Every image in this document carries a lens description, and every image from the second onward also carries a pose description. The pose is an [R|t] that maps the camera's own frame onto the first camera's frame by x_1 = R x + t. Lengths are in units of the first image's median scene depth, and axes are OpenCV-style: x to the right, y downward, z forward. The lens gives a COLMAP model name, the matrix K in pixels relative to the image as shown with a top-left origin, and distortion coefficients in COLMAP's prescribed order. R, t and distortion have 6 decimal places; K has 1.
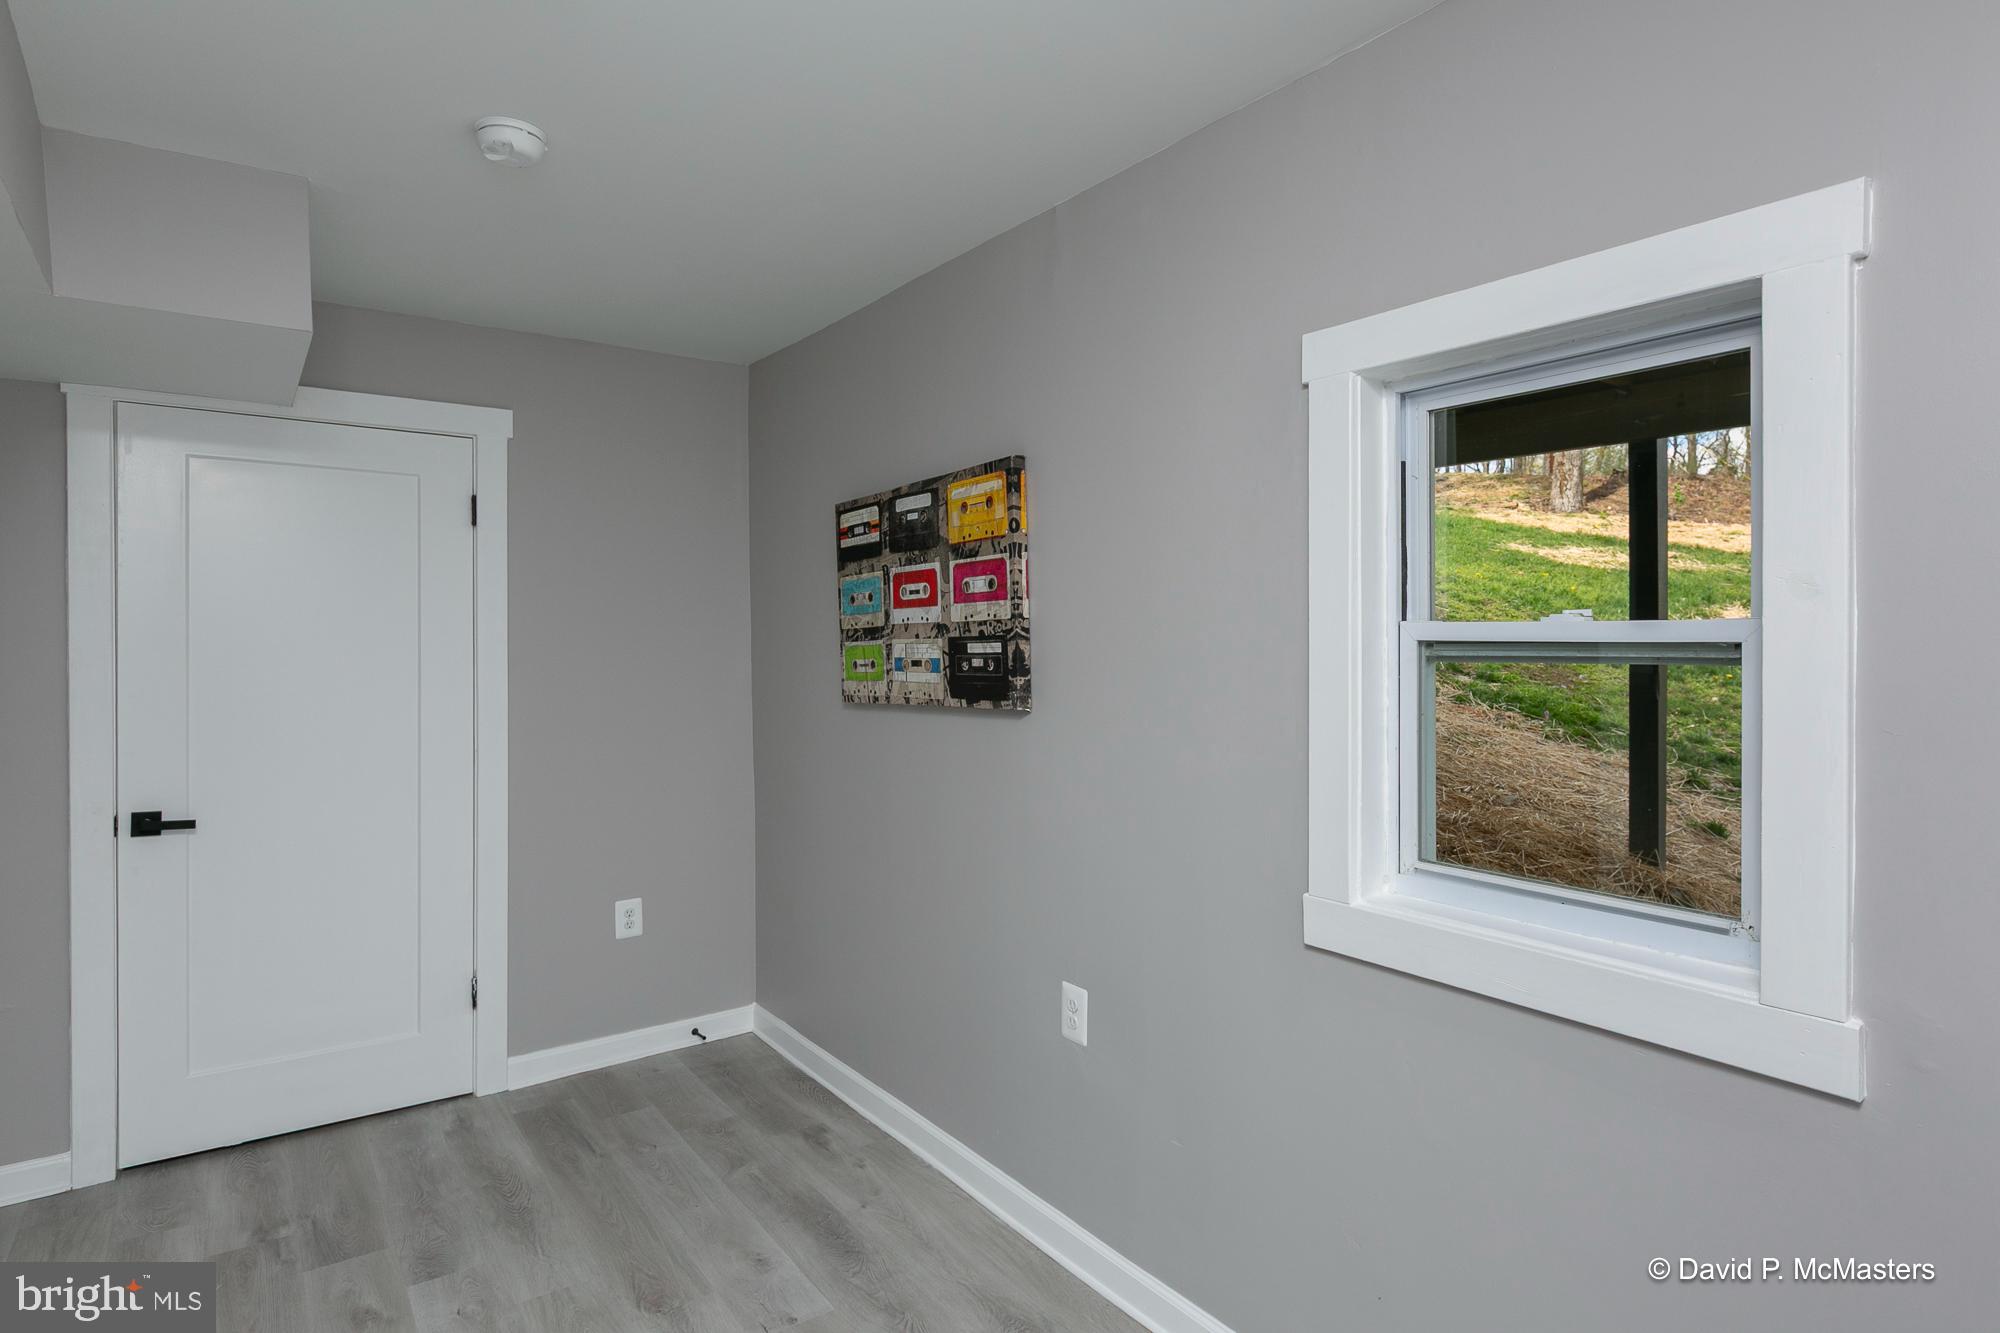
lens RADIAL K [[1123.5, 0, 1005.9], [0, 1123.5, 589.7], [0, 0, 1]] dist [0.002633, -0.002137]
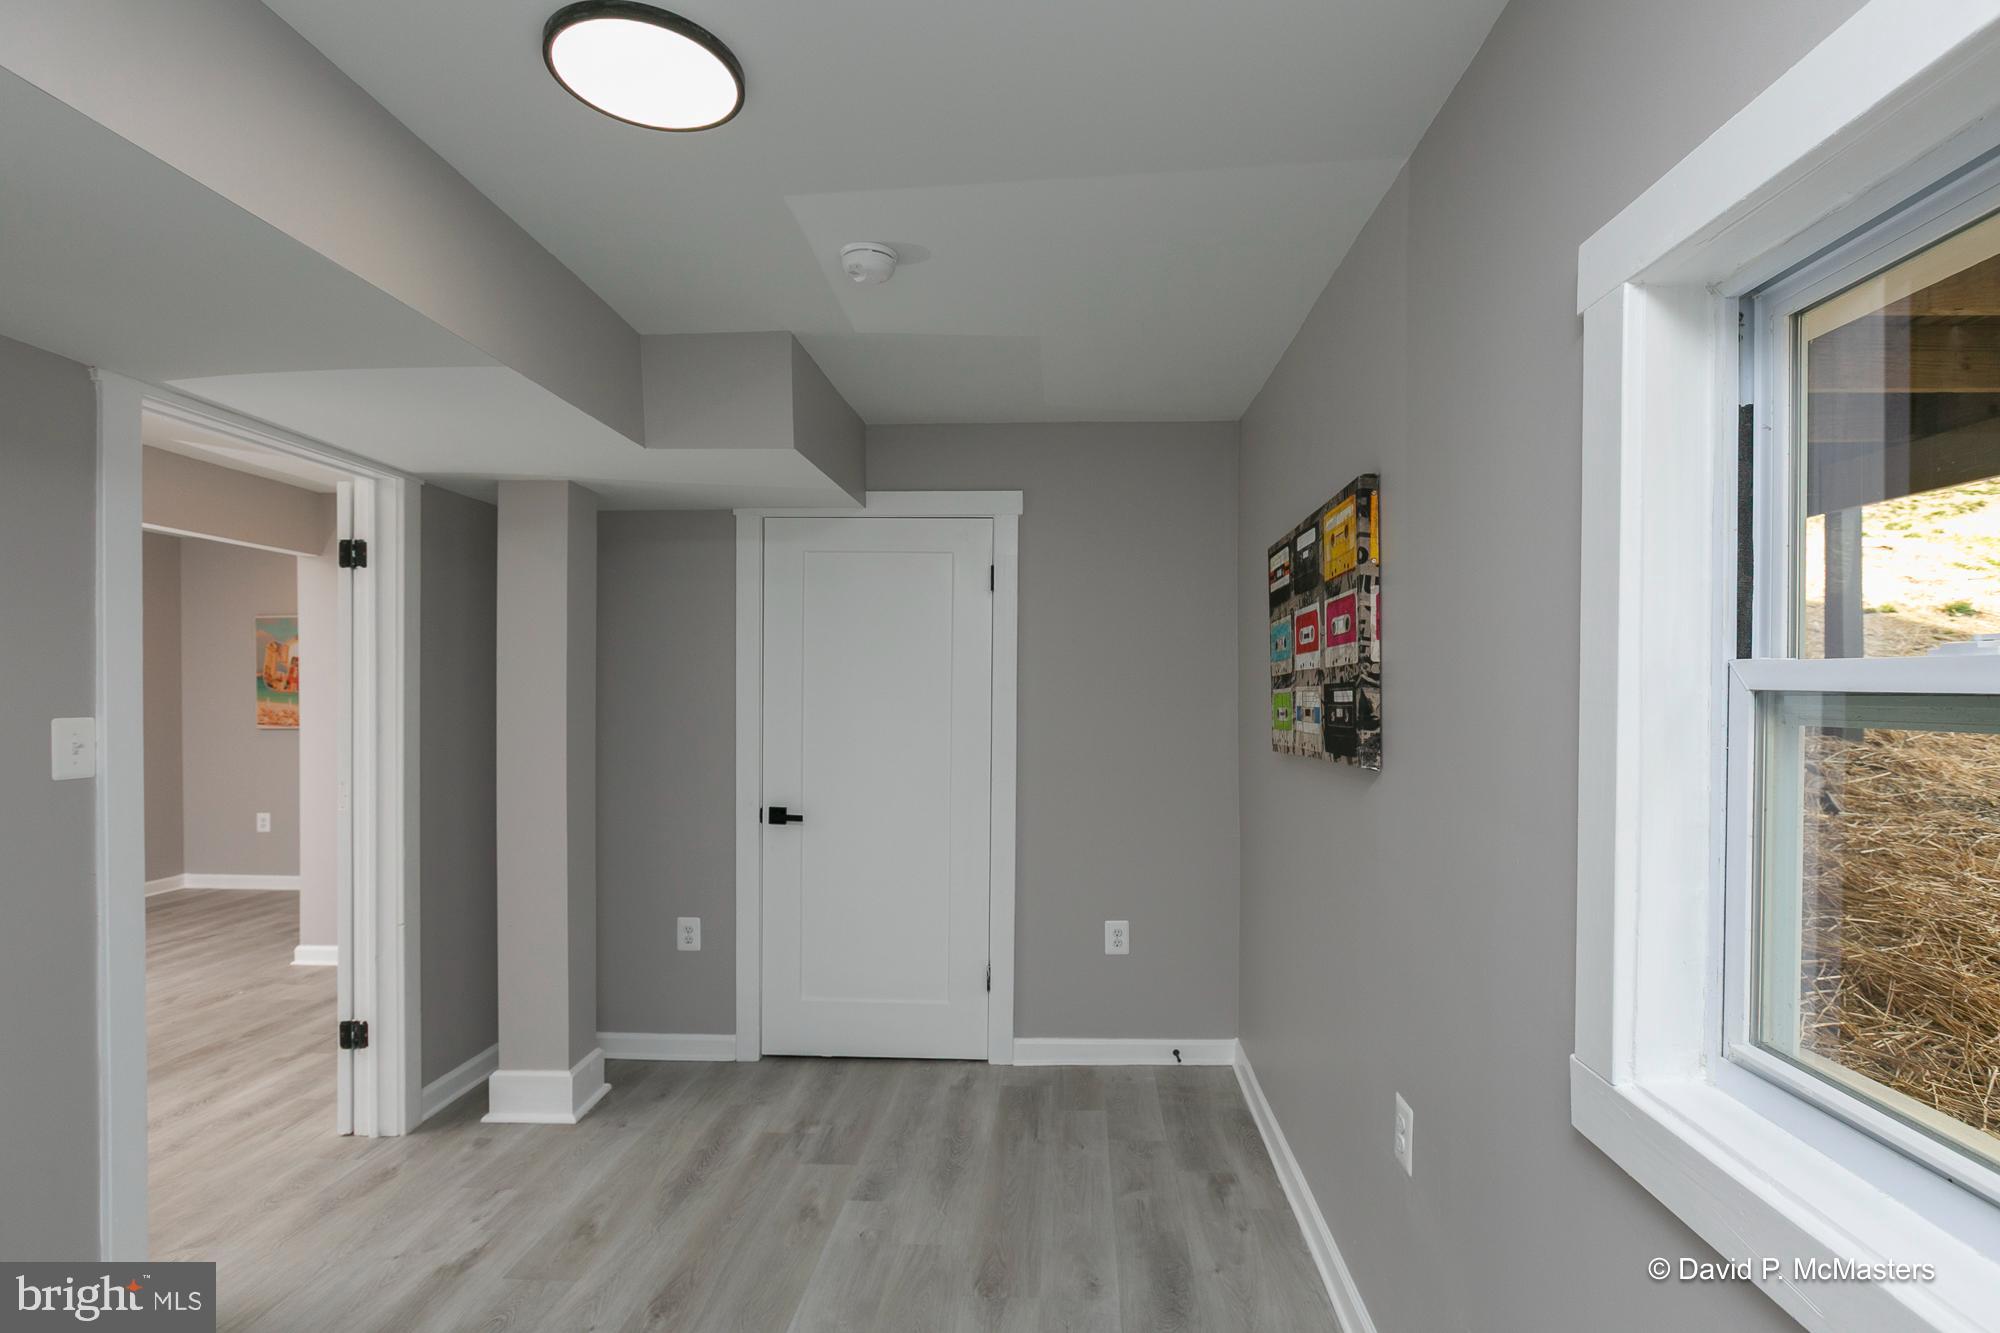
lens RADIAL K [[1008.8, 0, 1005.9], [0, 1008.8, 663.9], [0, 0, 1]] dist [-0.003107, 0.000579]
pose [[0.778253, -0.010821, -0.627857, 0.261654], [0.024030, 0.999632, 0.012557, 0.009311], [0.627491, -0.024860, 0.778227, 0.205215]]
